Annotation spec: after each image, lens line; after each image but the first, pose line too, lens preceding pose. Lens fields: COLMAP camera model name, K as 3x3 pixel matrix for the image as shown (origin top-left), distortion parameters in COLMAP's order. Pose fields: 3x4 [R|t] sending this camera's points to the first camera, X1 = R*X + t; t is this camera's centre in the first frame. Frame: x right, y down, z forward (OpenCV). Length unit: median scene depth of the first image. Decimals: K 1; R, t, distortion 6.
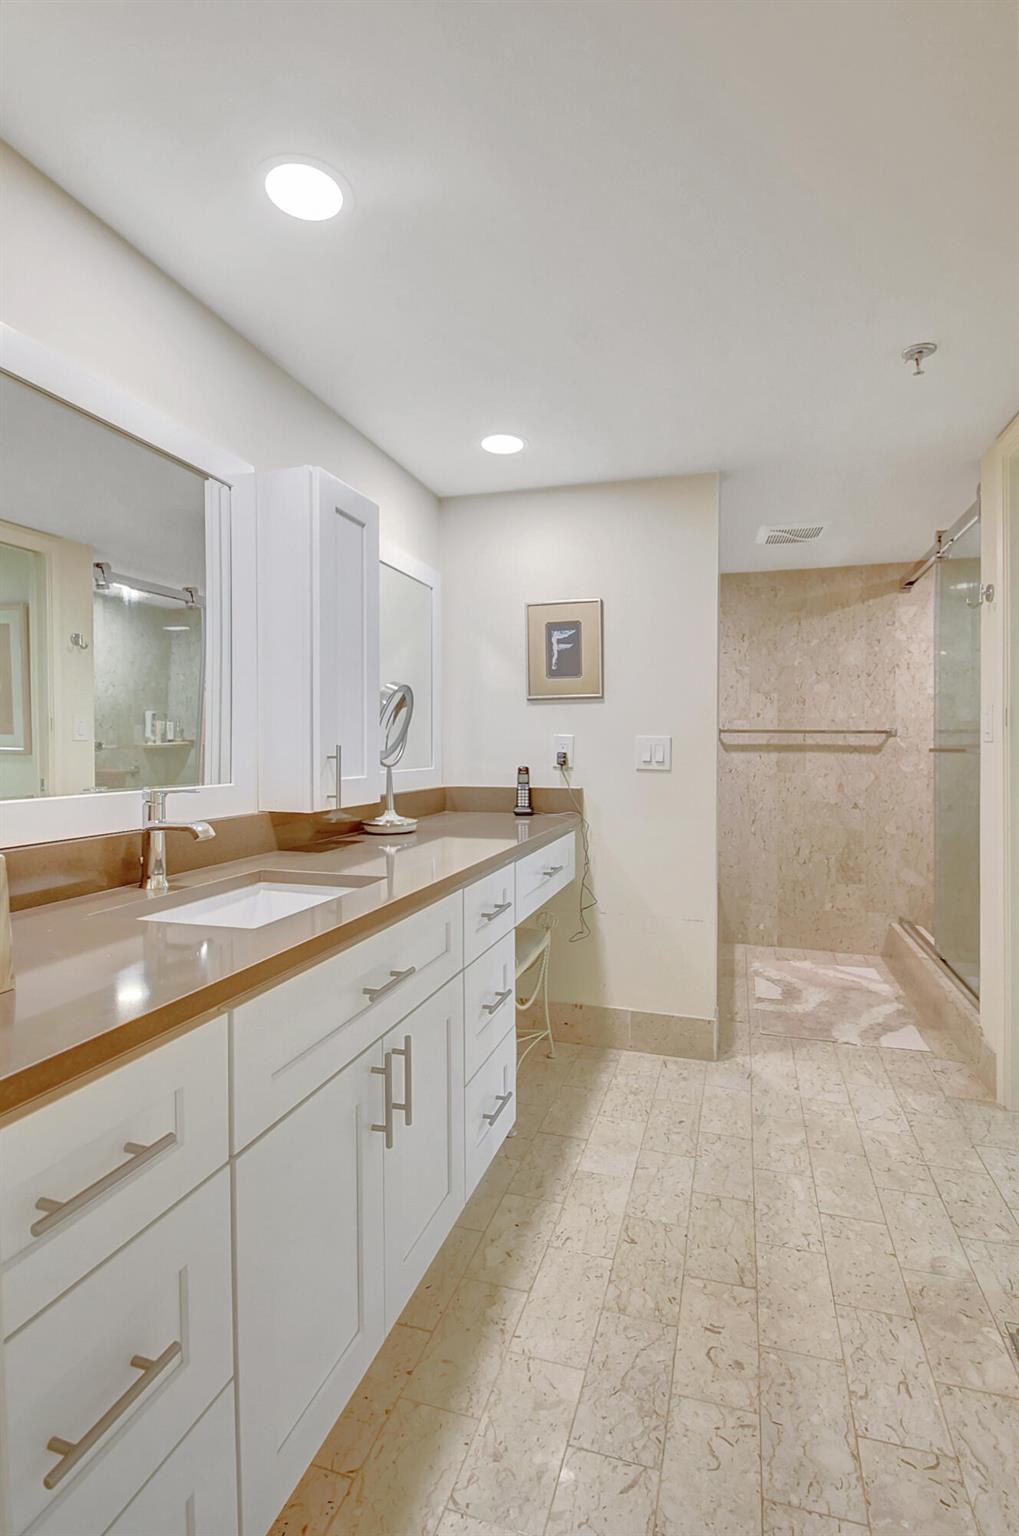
lens RADIAL K [[722.8, 0, 526.0], [0, 722.8, 741.8], [0, 0, 1]] dist [0.010429, 0.000540]
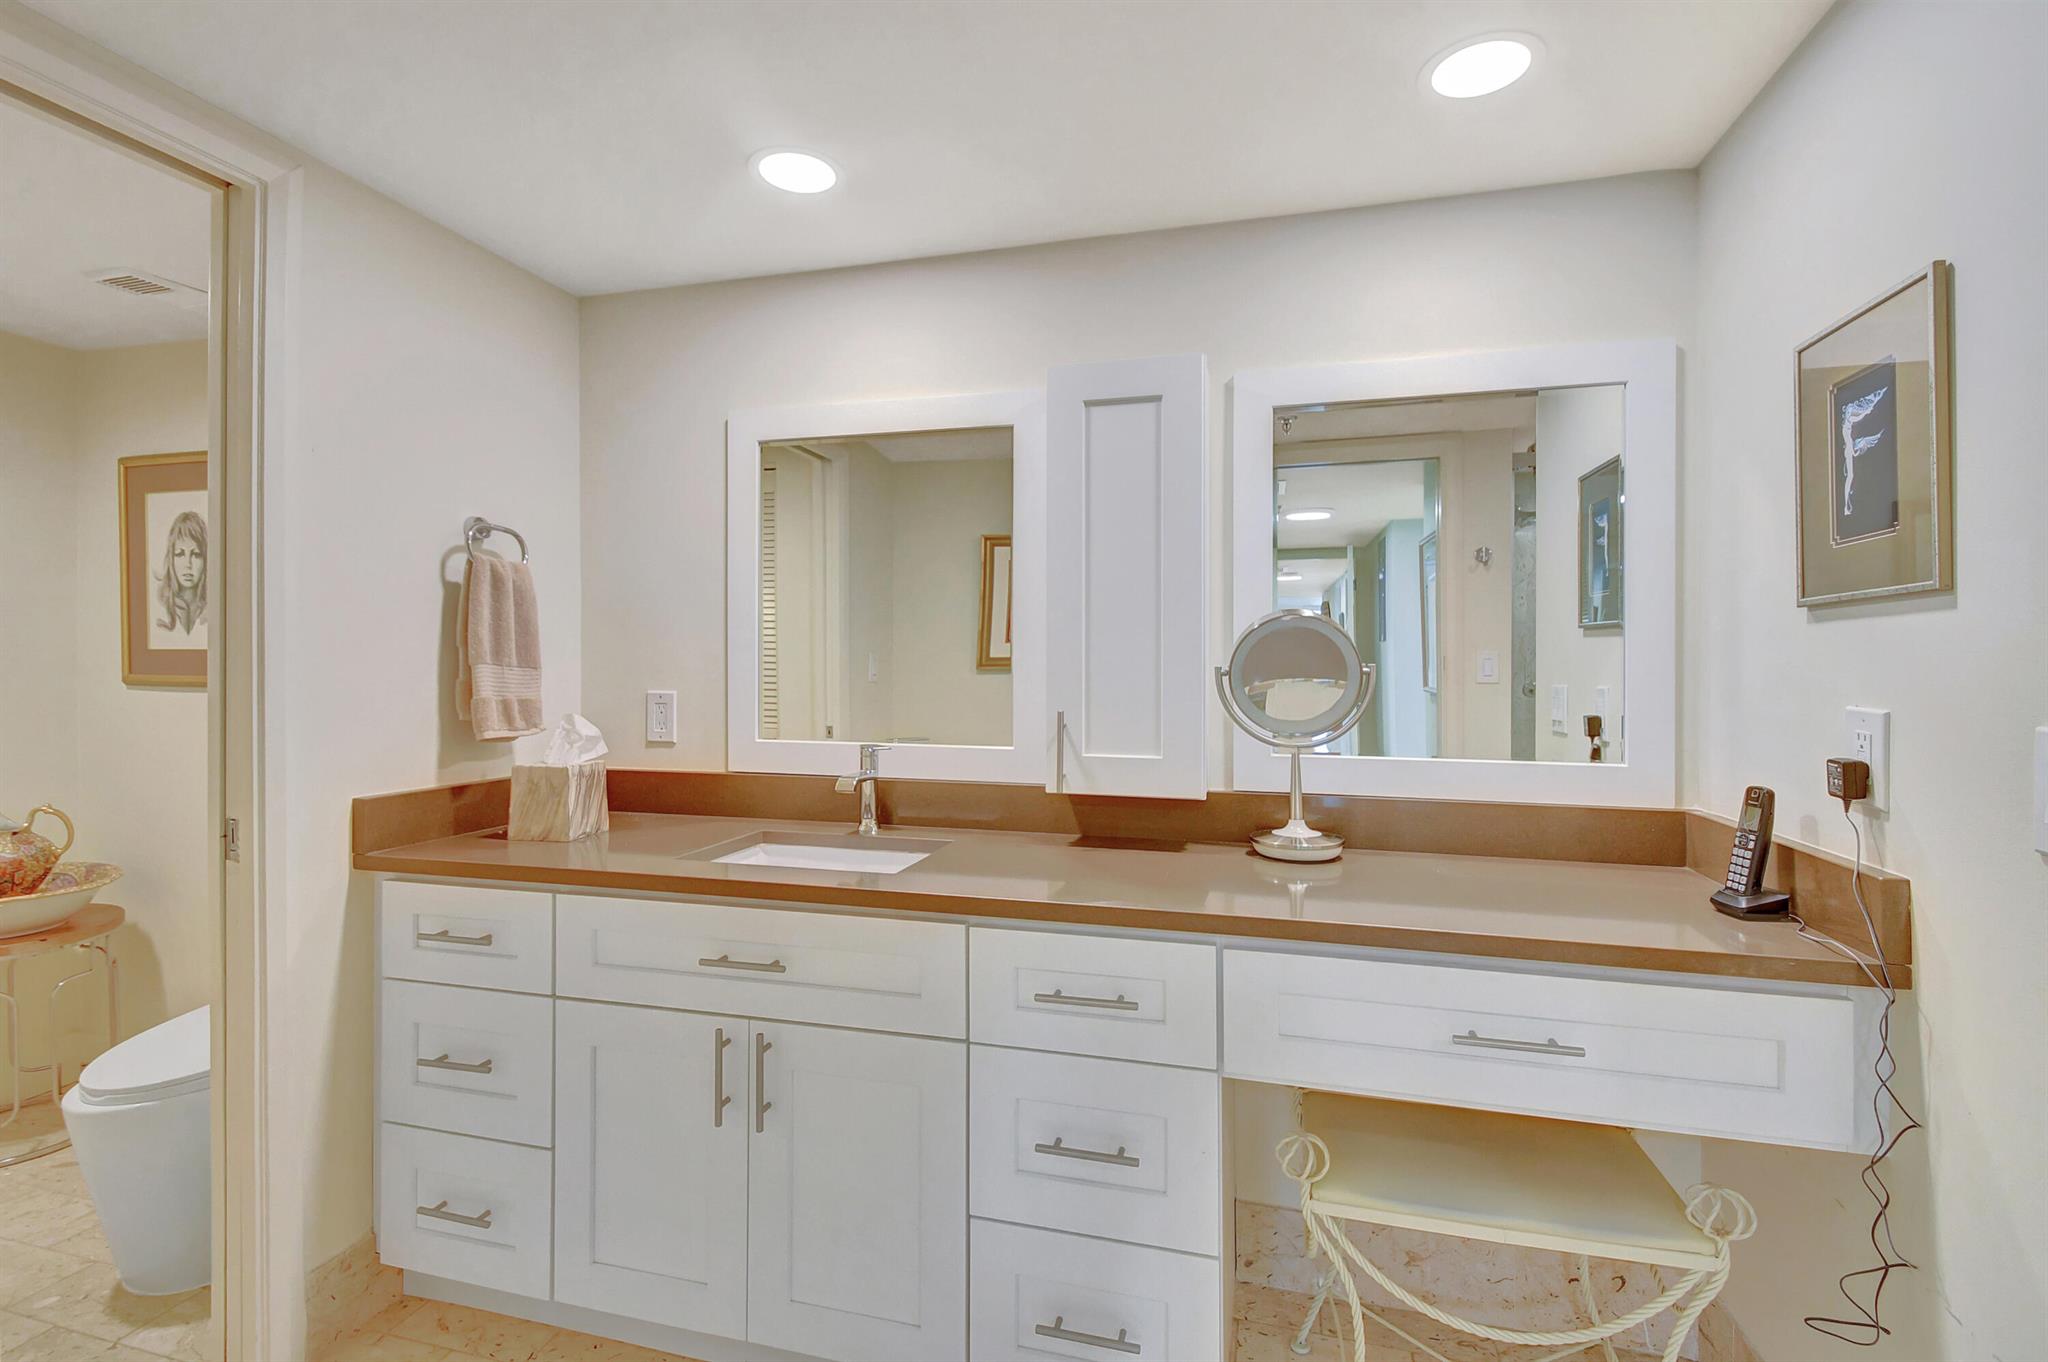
lens RADIAL K [[908.2, 0, 1008.3], [0, 908.2, 648.5], [0, 0, 1]] dist [0.000611, -0.000071]
pose [[0.026444, -0.015640, -0.999528, 0.466037], [0.000670, 0.999878, -0.015628, -0.030737], [0.999650, -0.000256, 0.026451, 0.596769]]
